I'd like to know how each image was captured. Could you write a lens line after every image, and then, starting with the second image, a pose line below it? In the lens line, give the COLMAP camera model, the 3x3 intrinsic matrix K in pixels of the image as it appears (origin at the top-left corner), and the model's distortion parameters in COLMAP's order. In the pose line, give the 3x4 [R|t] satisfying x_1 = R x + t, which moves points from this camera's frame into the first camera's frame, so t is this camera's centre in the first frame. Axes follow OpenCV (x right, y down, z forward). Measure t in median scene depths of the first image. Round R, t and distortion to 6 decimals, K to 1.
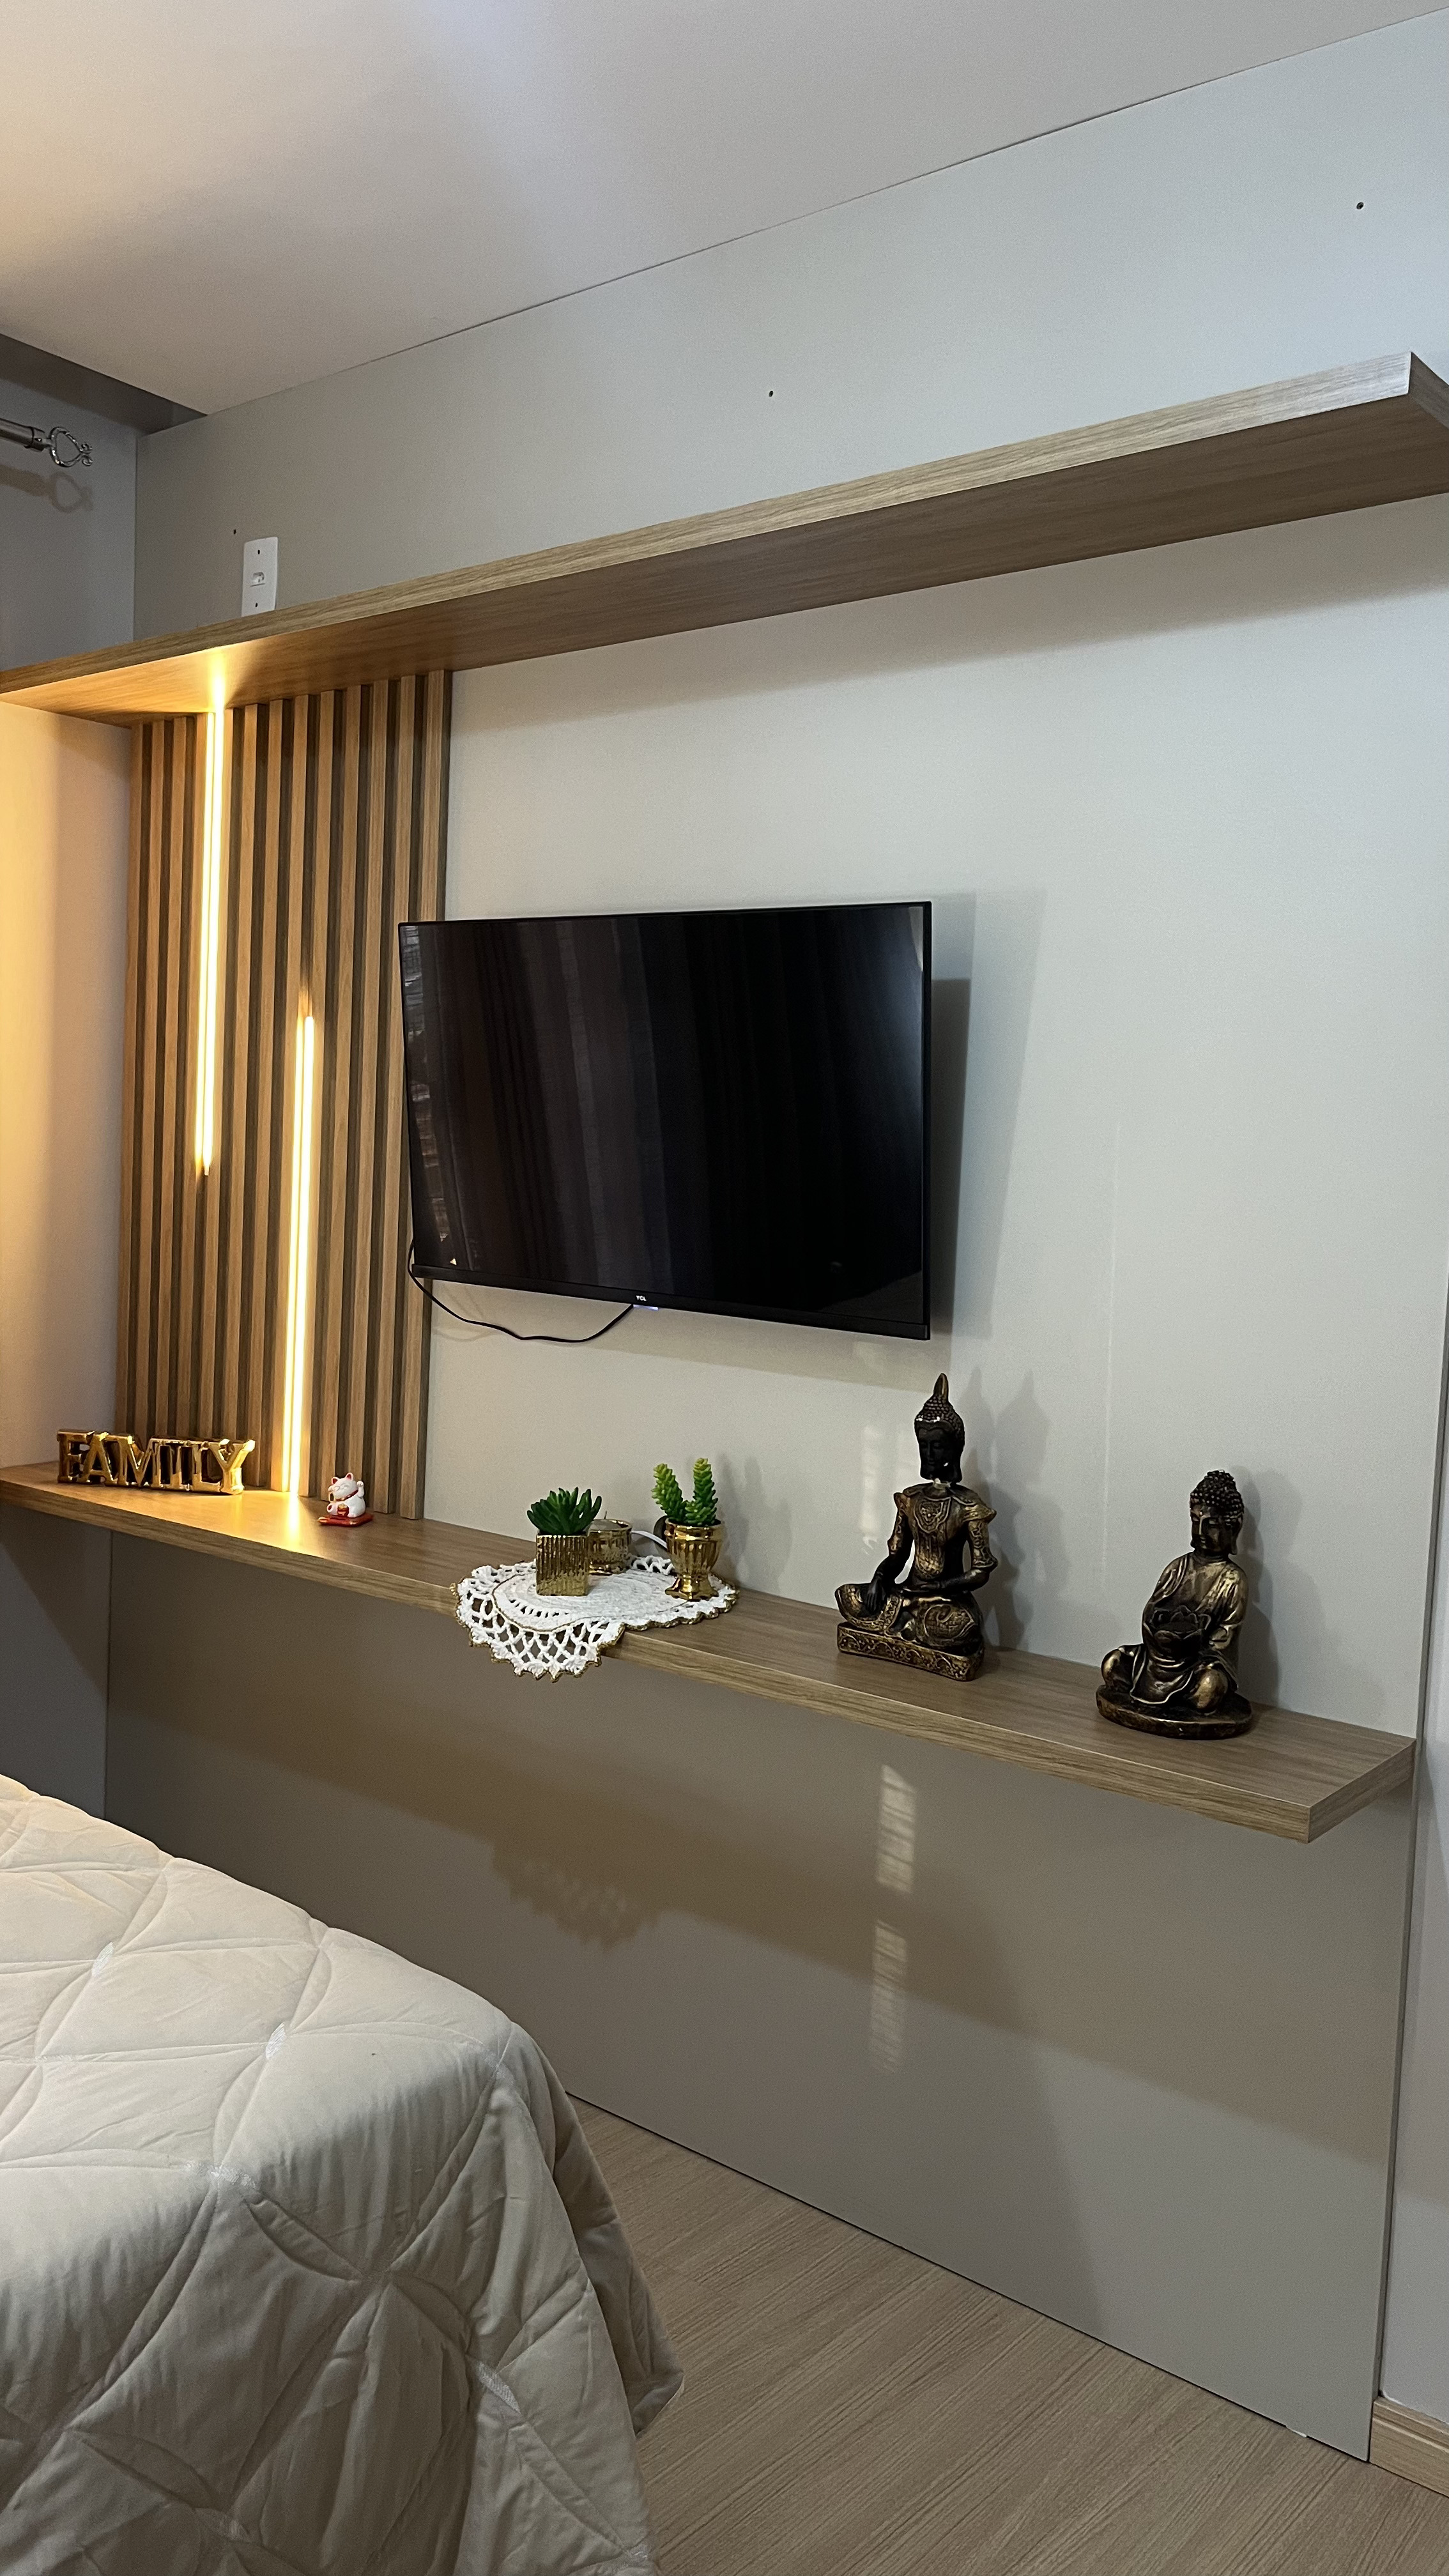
lens RADIAL K [[1991.7, 0, 724.8], [0, 1991.7, 1286.5], [0, 0, 1]] dist [0.030273, -0.045789]
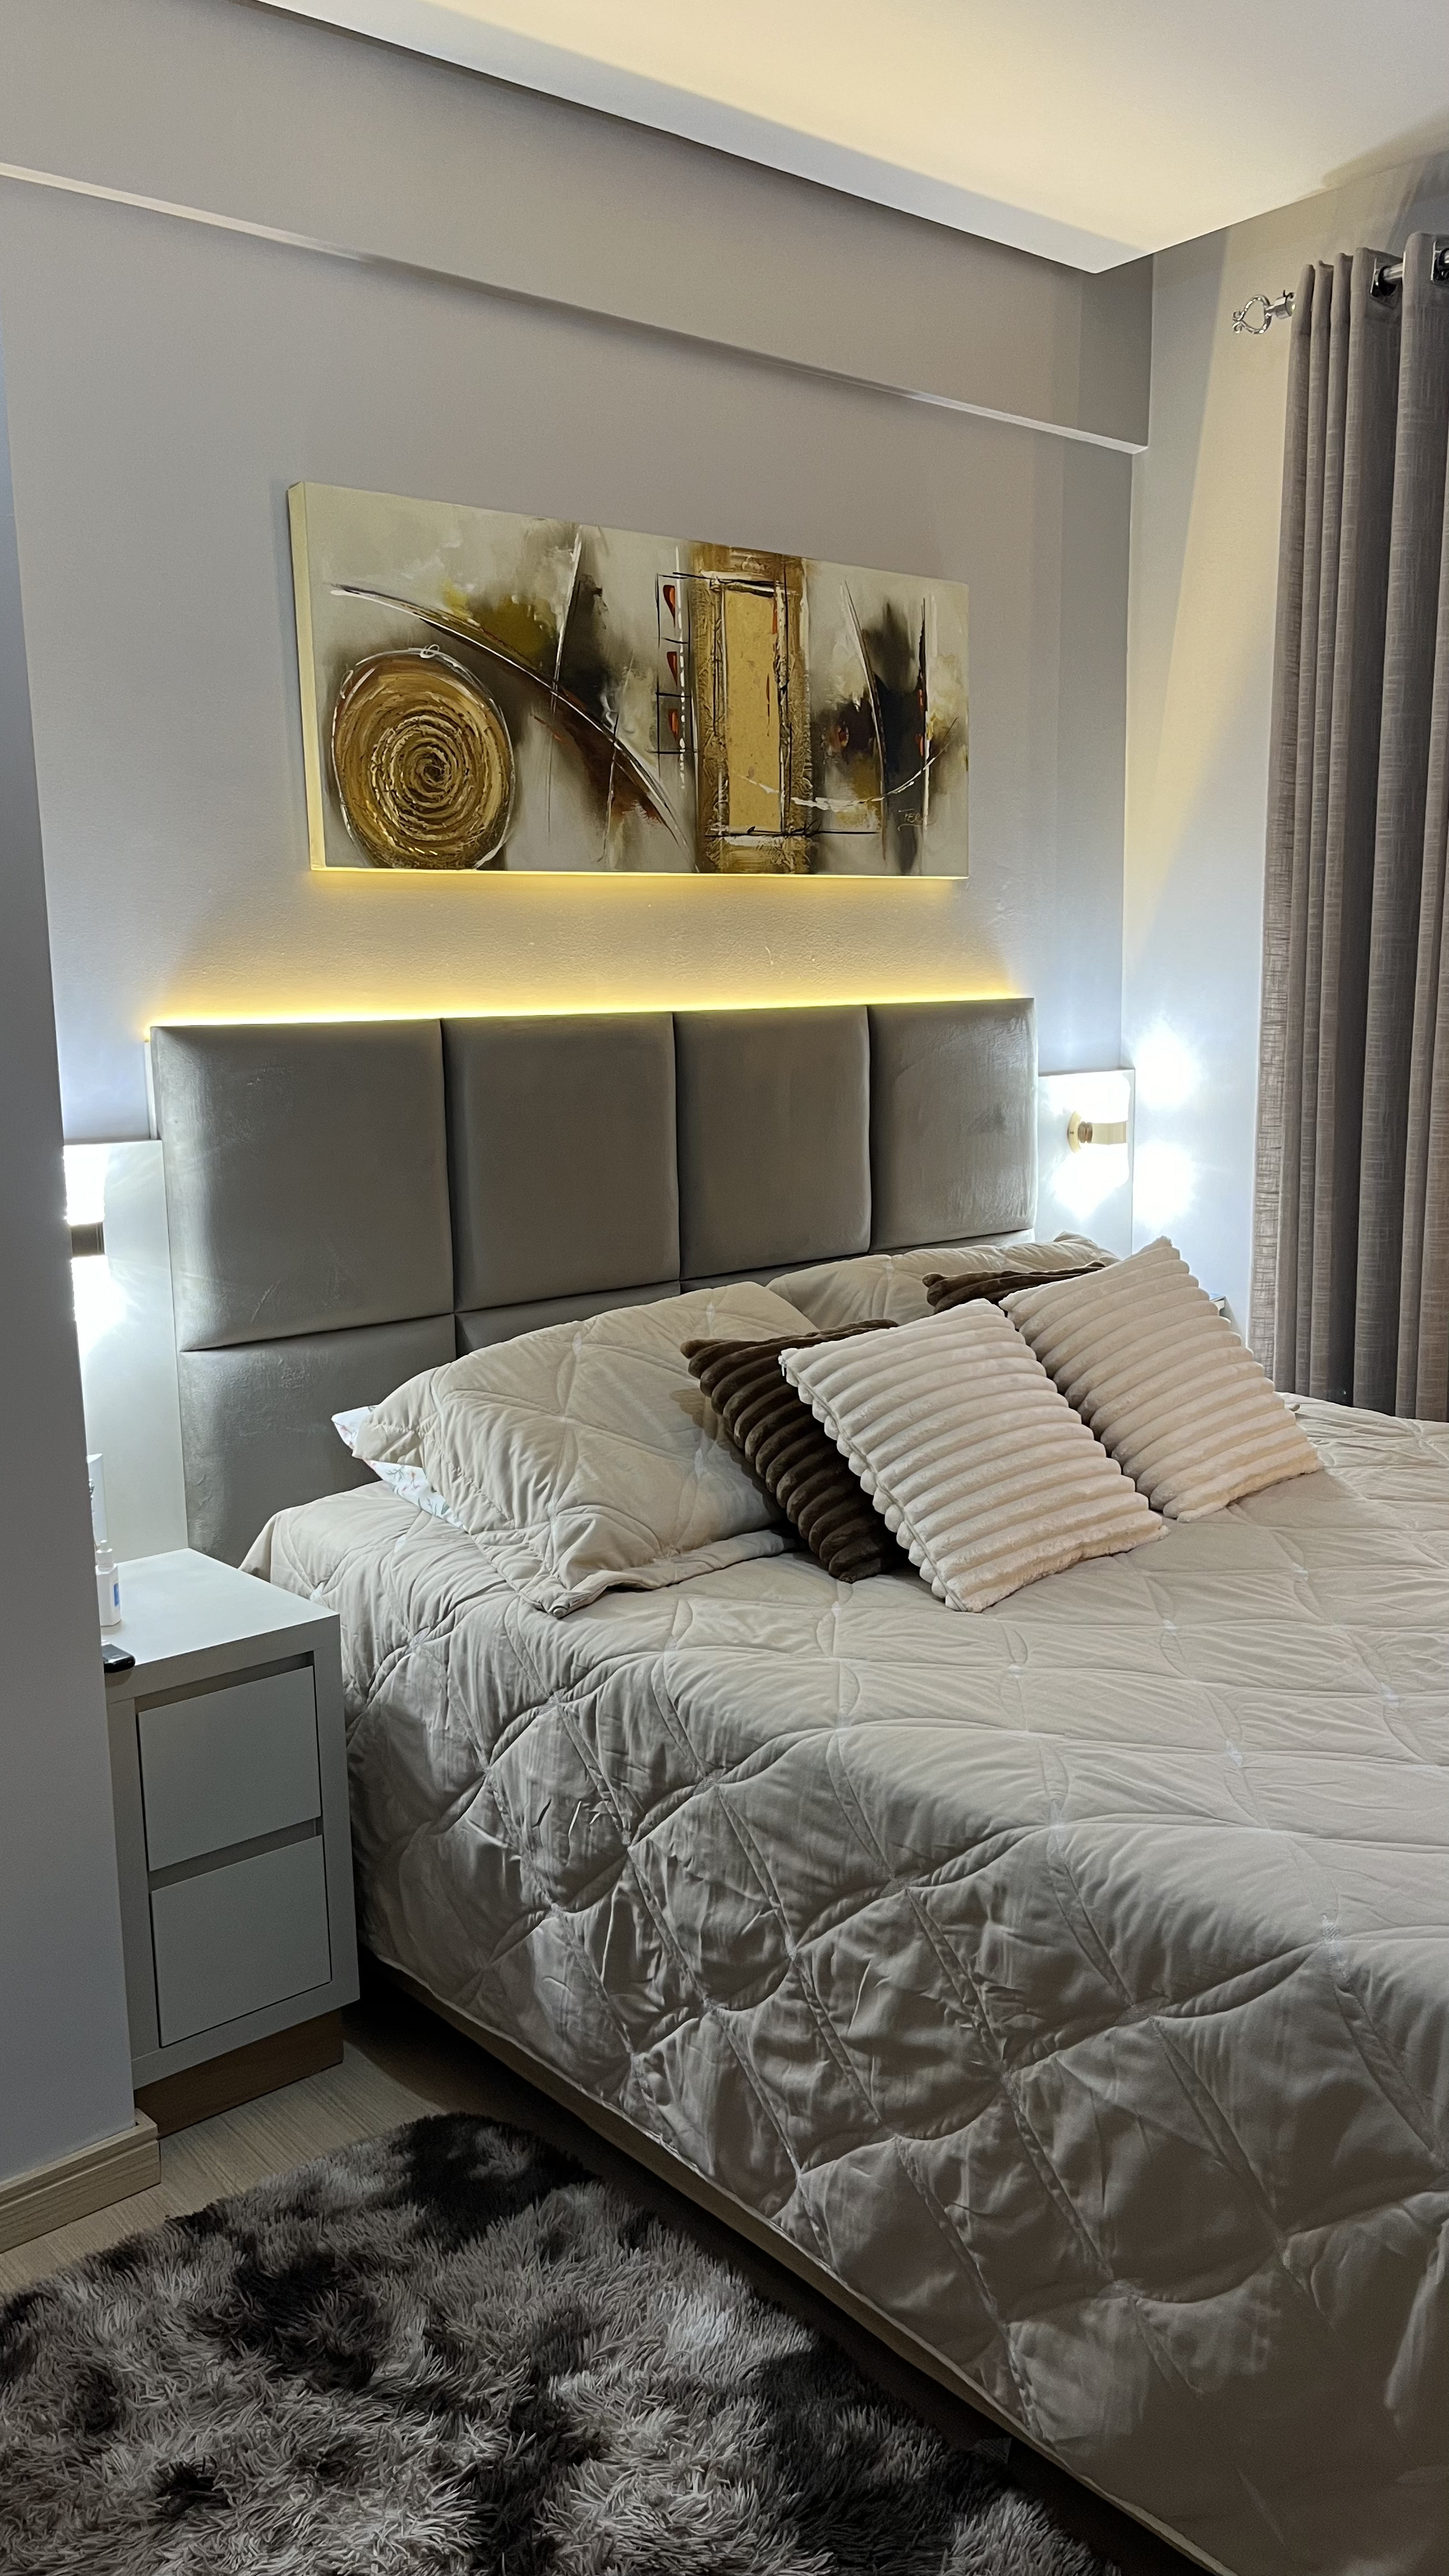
lens RADIAL K [[1991.7, 0, 725.3], [0, 1991.7, 1290.5], [0, 0, 1]] dist [0.030273, -0.045789]
pose [[-0.159326, 0.131582, -0.978418, 0.792465], [-0.057329, 0.988172, 0.142229, -0.024281], [0.985560, 0.078752, -0.149899, 0.834862]]
